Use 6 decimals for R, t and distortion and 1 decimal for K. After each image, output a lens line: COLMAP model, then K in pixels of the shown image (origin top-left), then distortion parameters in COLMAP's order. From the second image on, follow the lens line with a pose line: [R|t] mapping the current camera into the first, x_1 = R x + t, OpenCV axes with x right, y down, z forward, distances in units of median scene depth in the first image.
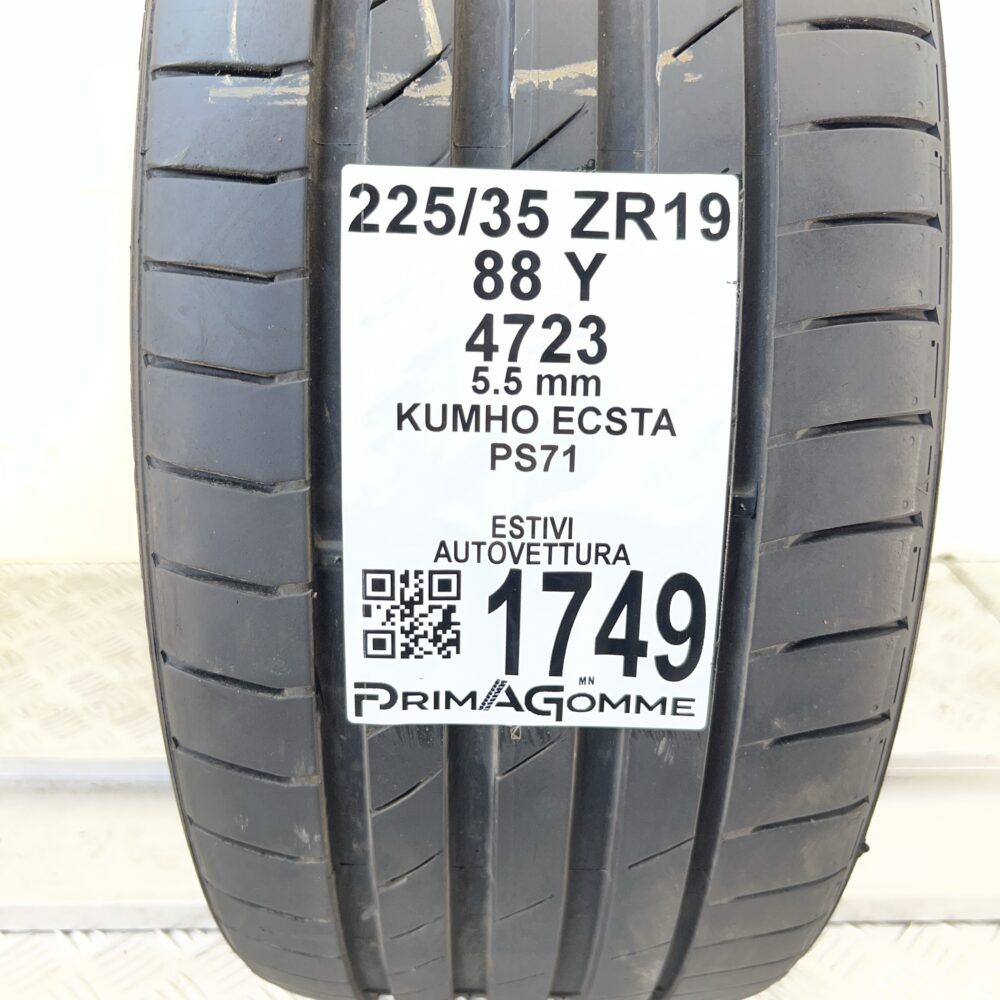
lens RADIAL K [[963.8, 0, 500.0], [0, 963.8, 500.0], [0, 0, 1]] dist [0.018081, -0.002806]
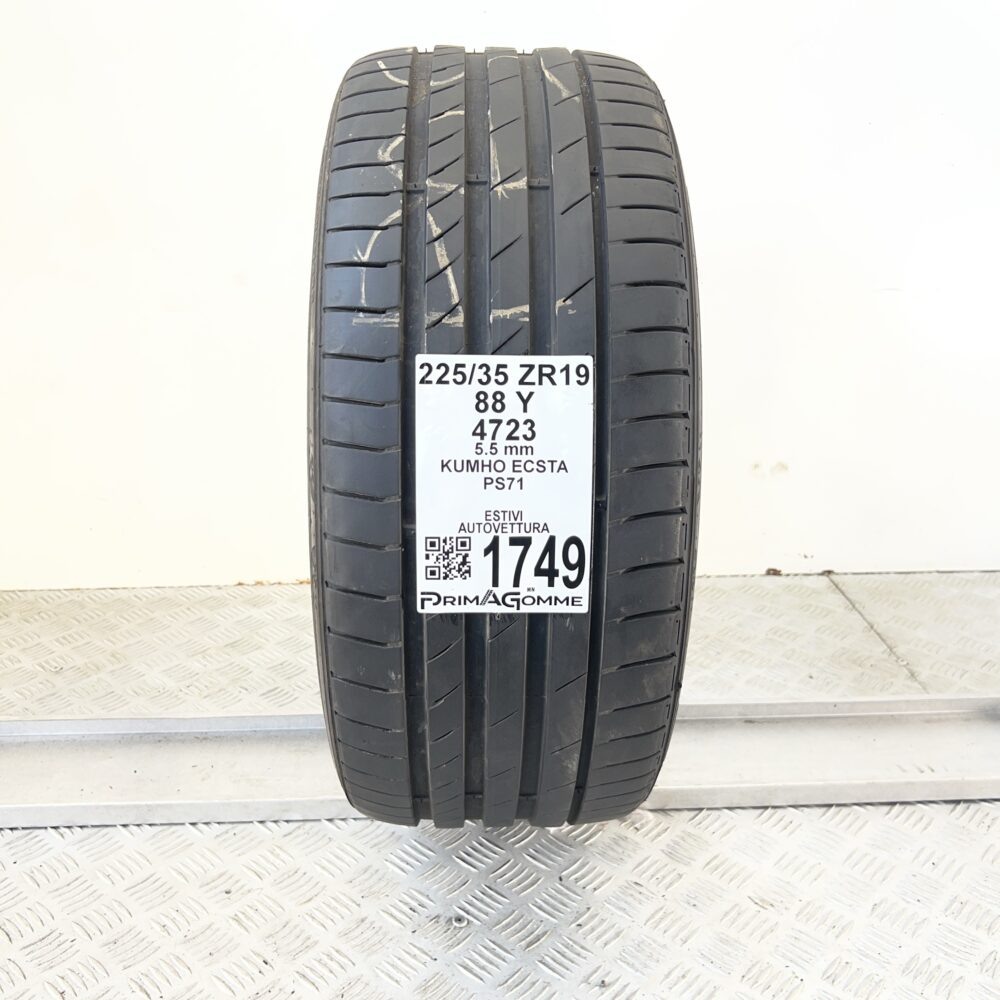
lens RADIAL K [[963.8, 0, 500.0], [0, 963.8, 500.0], [0, 0, 1]] dist [0.018081, -0.002806]
pose [[0.999542, -0.017001, 0.025048, -0.028333], [0.018432, 0.998144, -0.058048, 0.118256], [-0.024015, 0.058483, 0.998000, -1.163119]]
